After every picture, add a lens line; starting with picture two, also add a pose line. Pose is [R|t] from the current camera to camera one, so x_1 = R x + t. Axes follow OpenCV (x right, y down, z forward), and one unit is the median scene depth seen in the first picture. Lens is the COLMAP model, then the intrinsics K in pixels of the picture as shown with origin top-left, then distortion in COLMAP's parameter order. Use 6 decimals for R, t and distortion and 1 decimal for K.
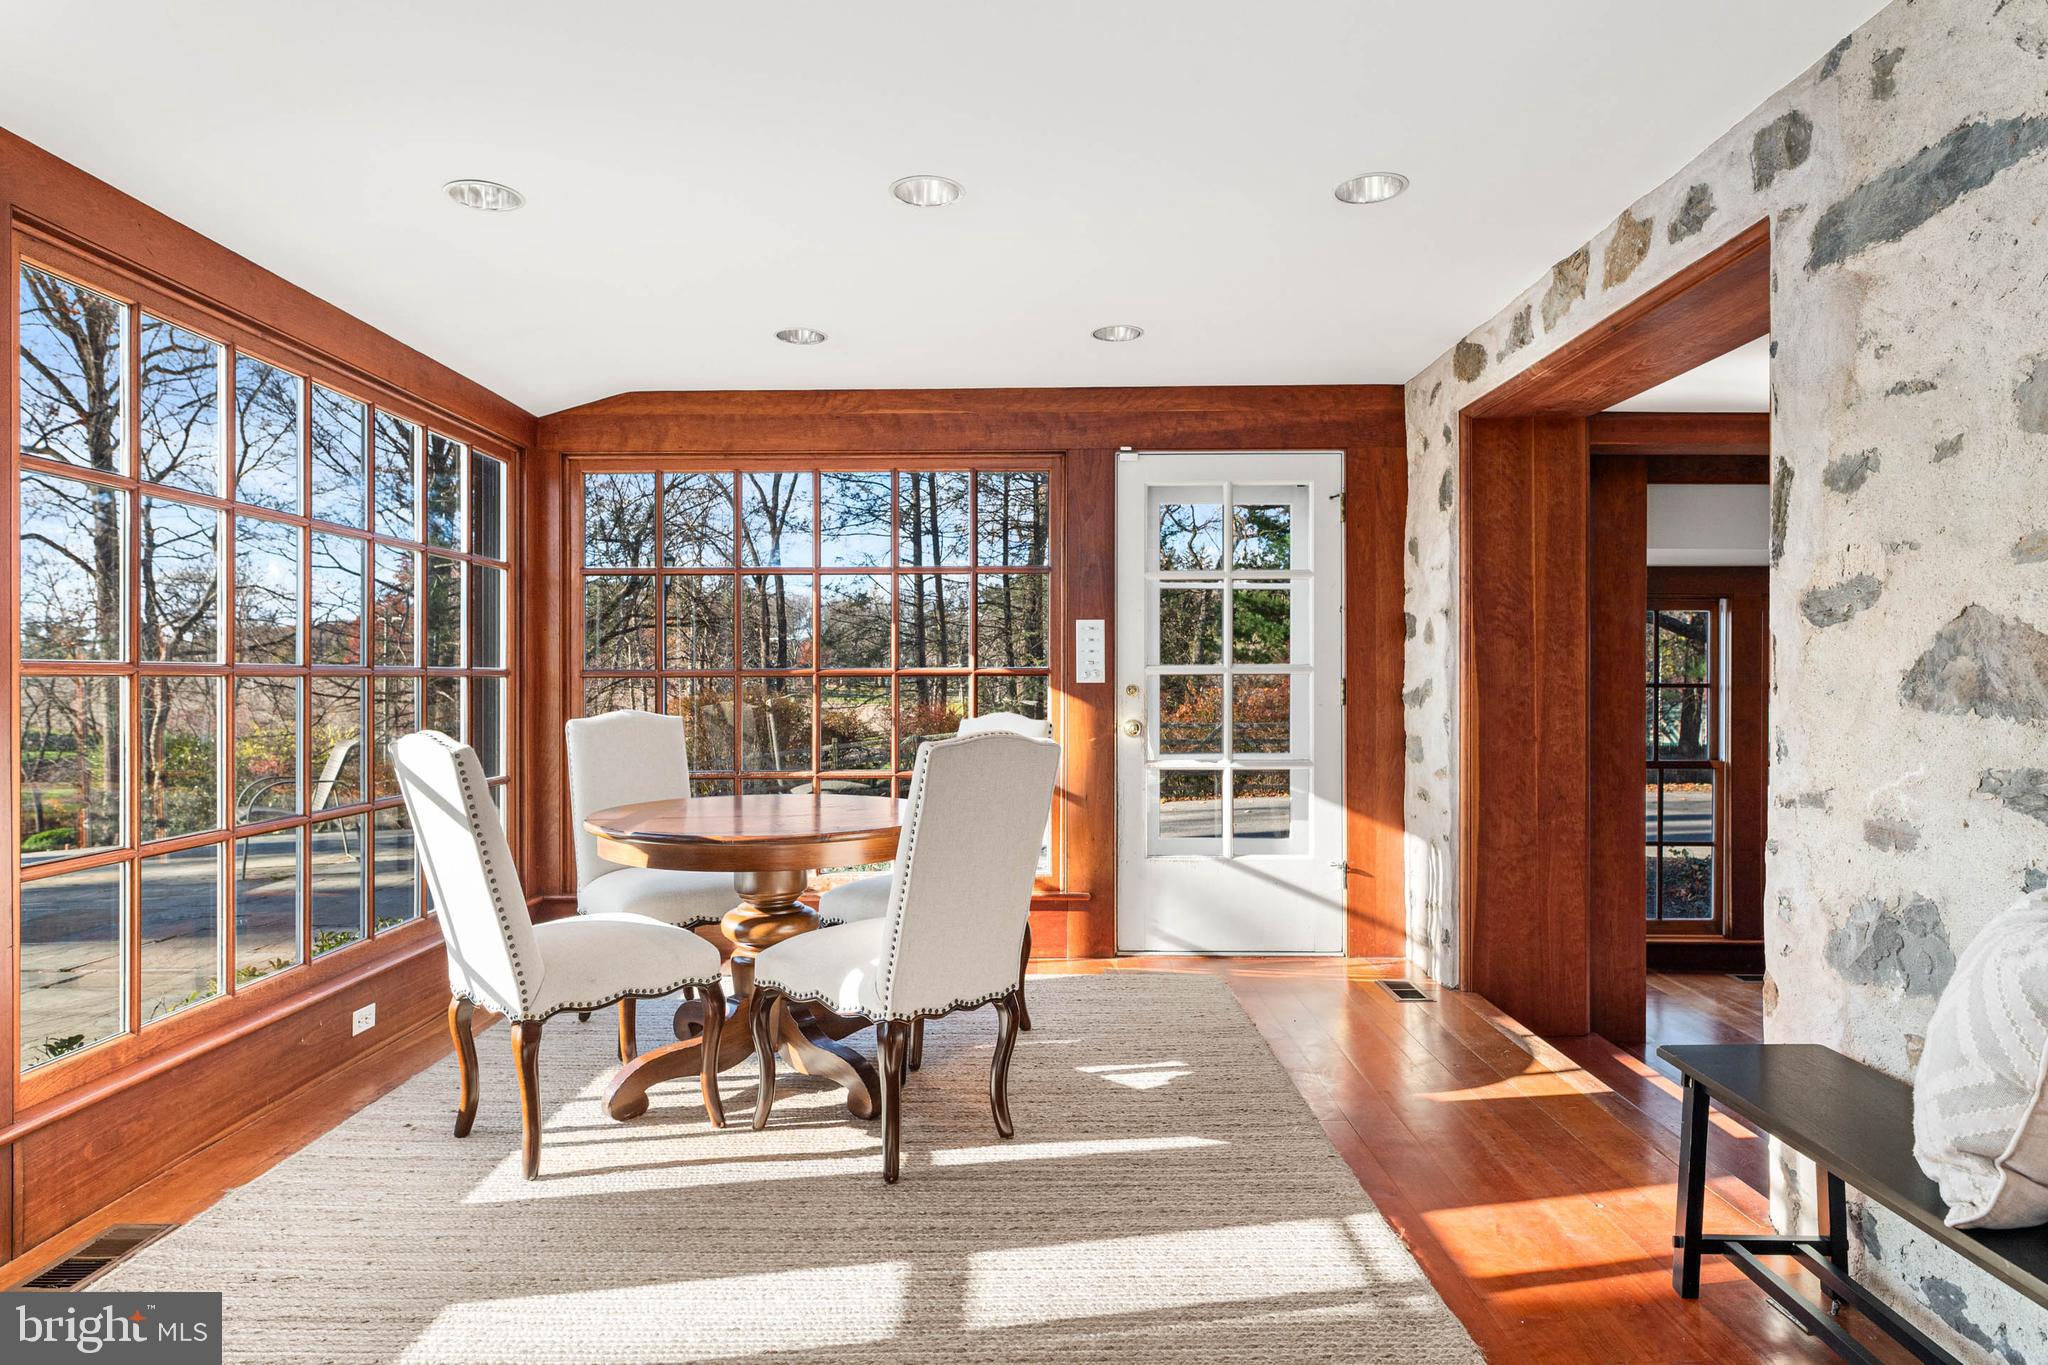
lens RADIAL K [[1183.3, 0, 1031.4], [0, 1183.3, 679.9], [0, 0, 1]] dist [0.001435, -0.004342]
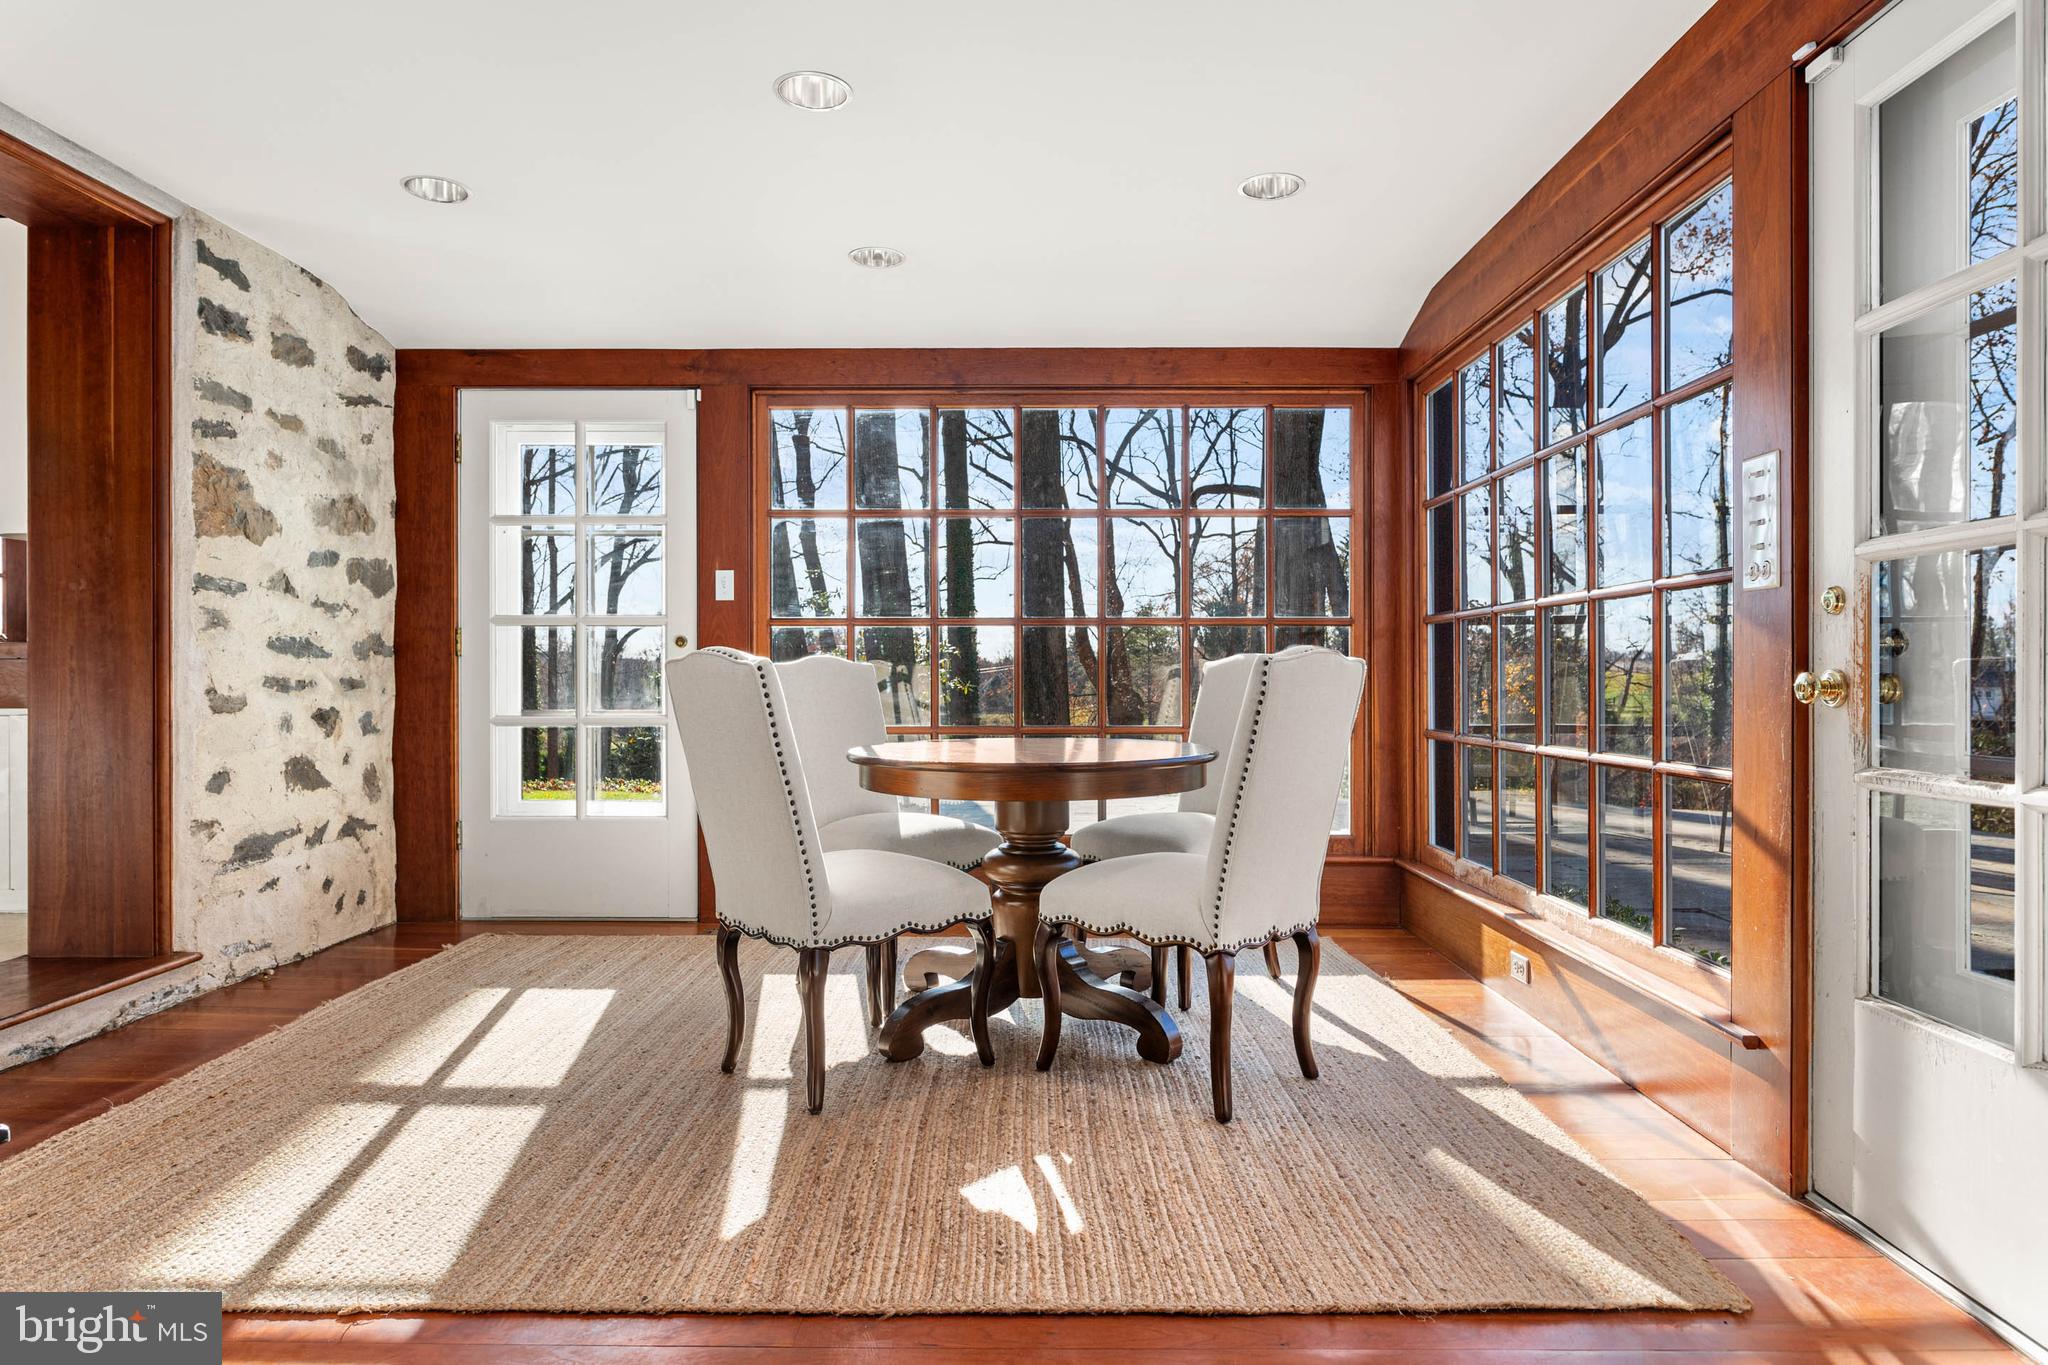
lens RADIAL K [[1183.3, 0, 1018.1], [0, 1183.3, 677.0], [0, 0, 1]] dist [0.001435, -0.004342]
pose [[-0.009416, -0.000140, -0.999956, 0.582958], [-0.000775, 1.000000, -0.000132, 0.041941], [0.999955, 0.000774, -0.009416, 0.800926]]
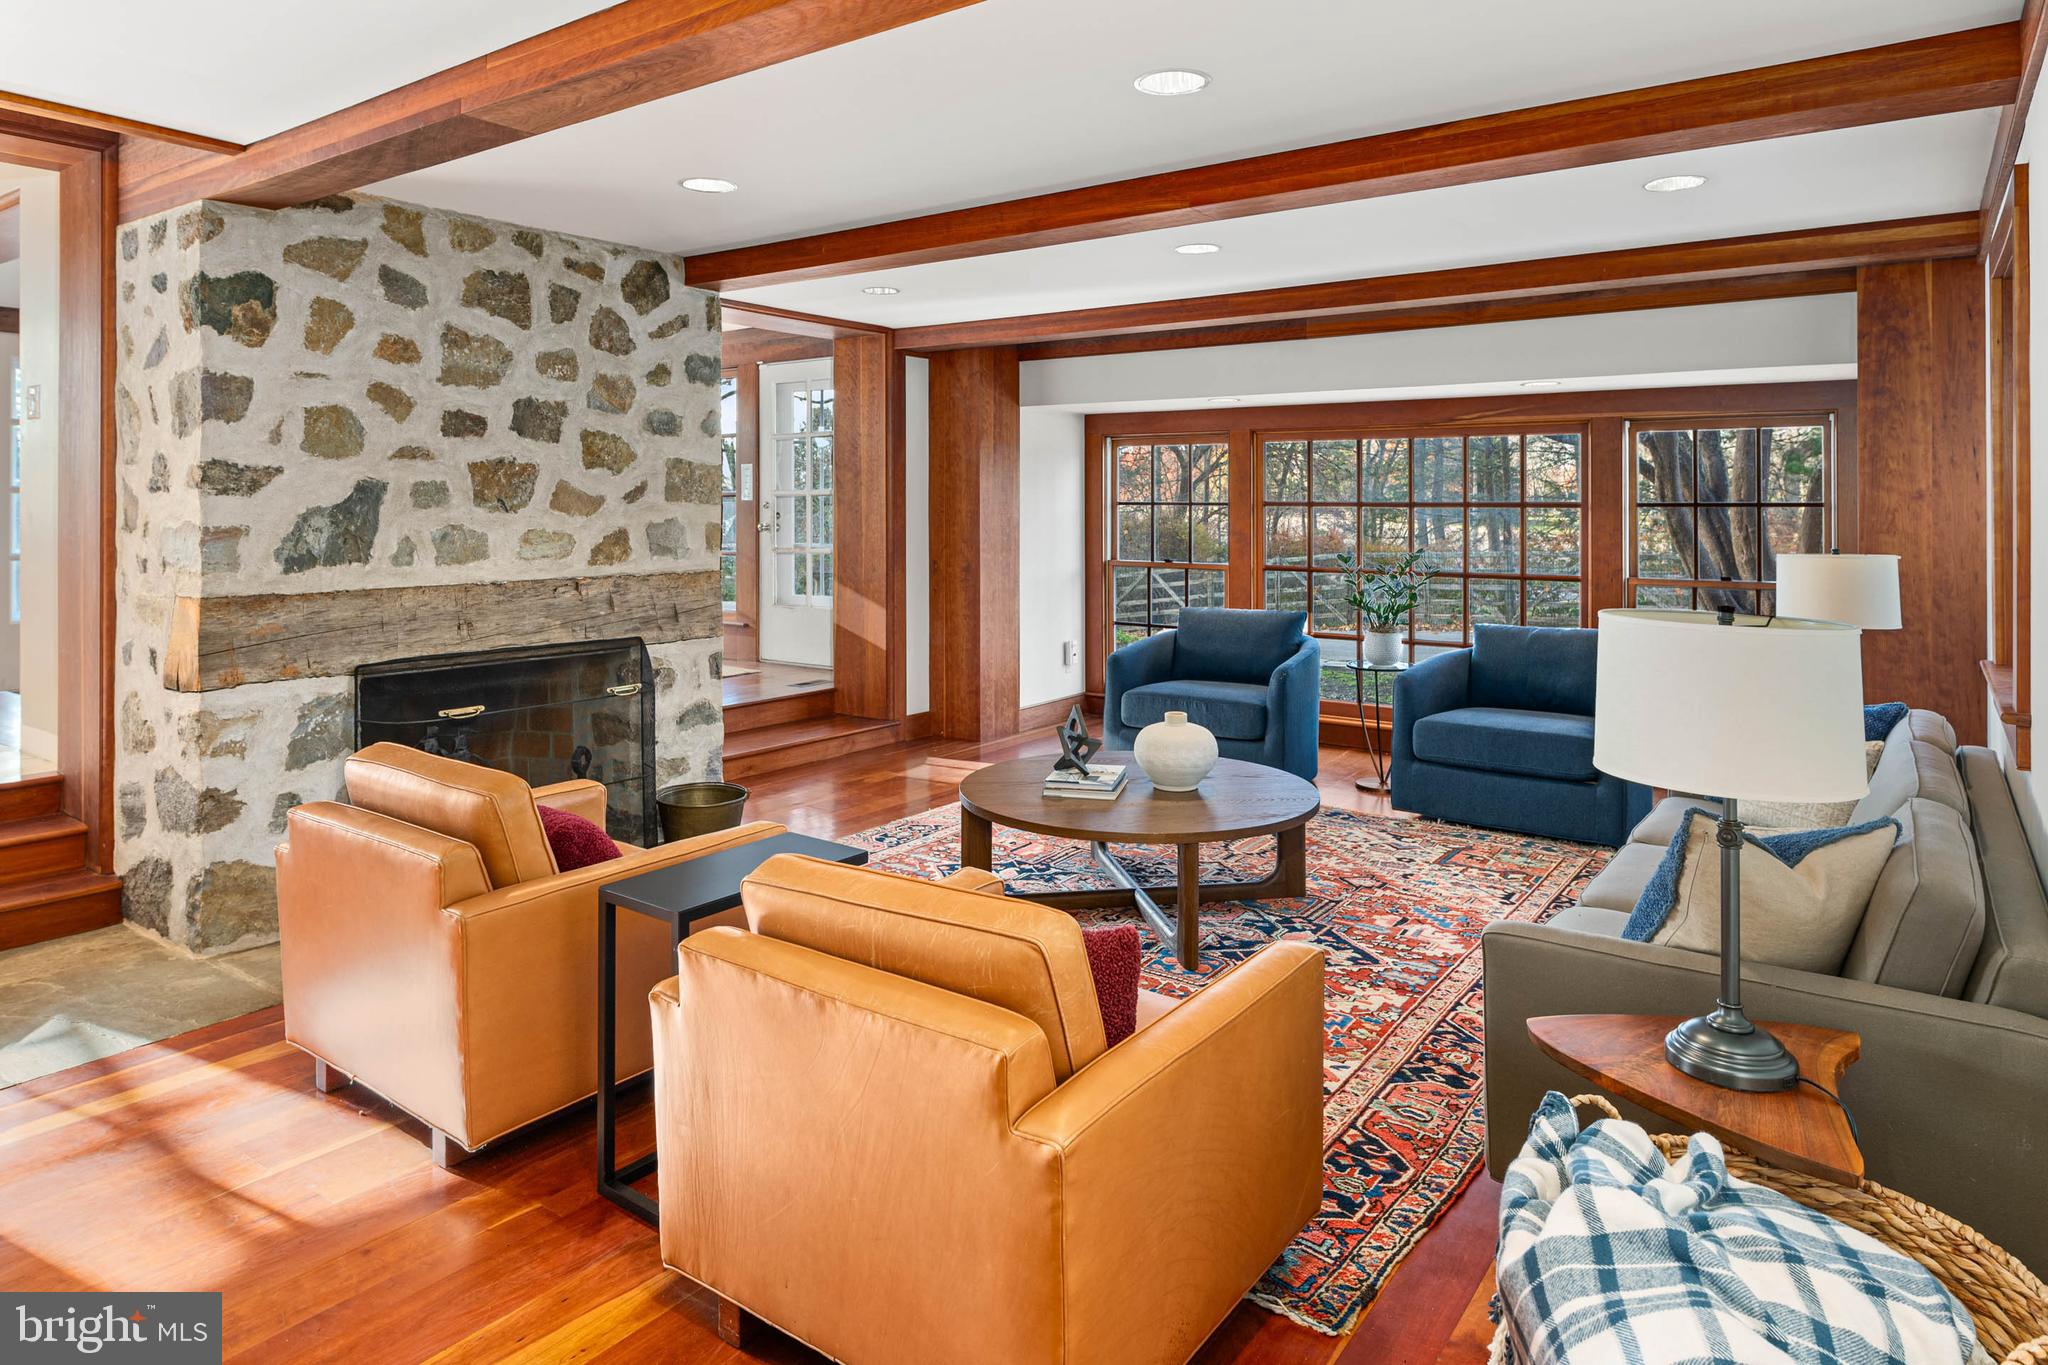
lens RADIAL K [[1230.7, 0, 1016.8], [0, 1230.7, 515.7], [0, 0, 1]] dist [-0.002793, -0.000073]
pose [[0.814771, 0.004722, -0.579763, 1.575367], [-0.001370, 0.999980, 0.006219, 0.013419], [0.579781, -0.004272, 0.814761, -0.251615]]
